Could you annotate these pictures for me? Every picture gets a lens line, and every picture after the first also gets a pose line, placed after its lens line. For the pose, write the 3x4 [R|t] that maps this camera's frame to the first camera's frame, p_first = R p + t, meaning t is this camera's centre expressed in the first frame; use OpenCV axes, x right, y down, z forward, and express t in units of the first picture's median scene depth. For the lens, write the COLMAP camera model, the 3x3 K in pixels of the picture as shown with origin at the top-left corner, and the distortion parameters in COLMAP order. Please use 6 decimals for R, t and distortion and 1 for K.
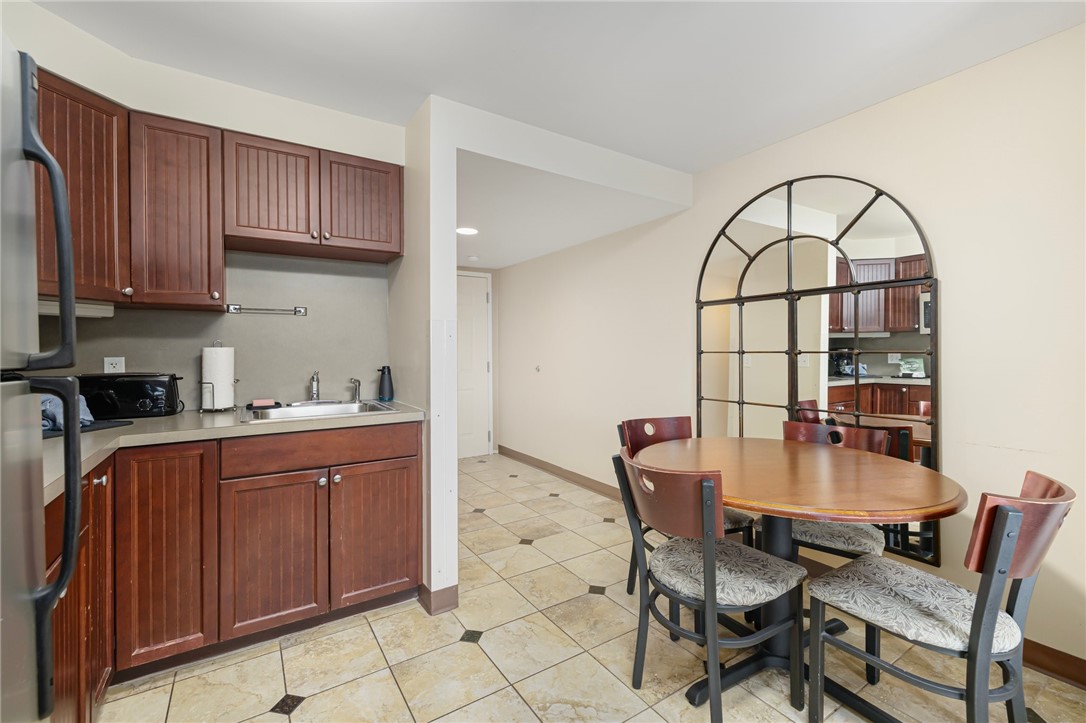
lens RADIAL K [[464.5, 0, 538.0], [0, 464.5, 351.8], [0, 0, 1]] dist [-0.002899, 0.000962]
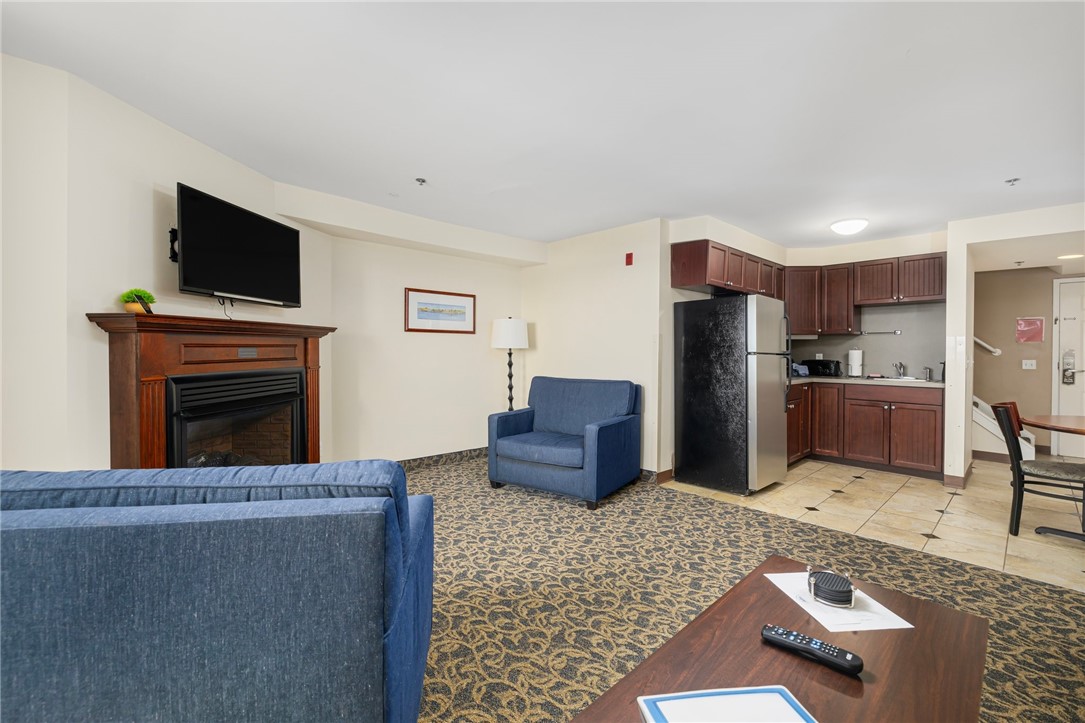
lens RADIAL K [[464.1, 0, 536.3], [0, 464.1, 355.5], [0, 0, 1]] dist [-0.002899, 0.000962]
pose [[0.185427, 0.016958, -0.982512, 1.427680], [-0.009263, 0.999837, 0.015509, -0.003134], [0.982614, 0.006226, 0.185553, -1.115691]]
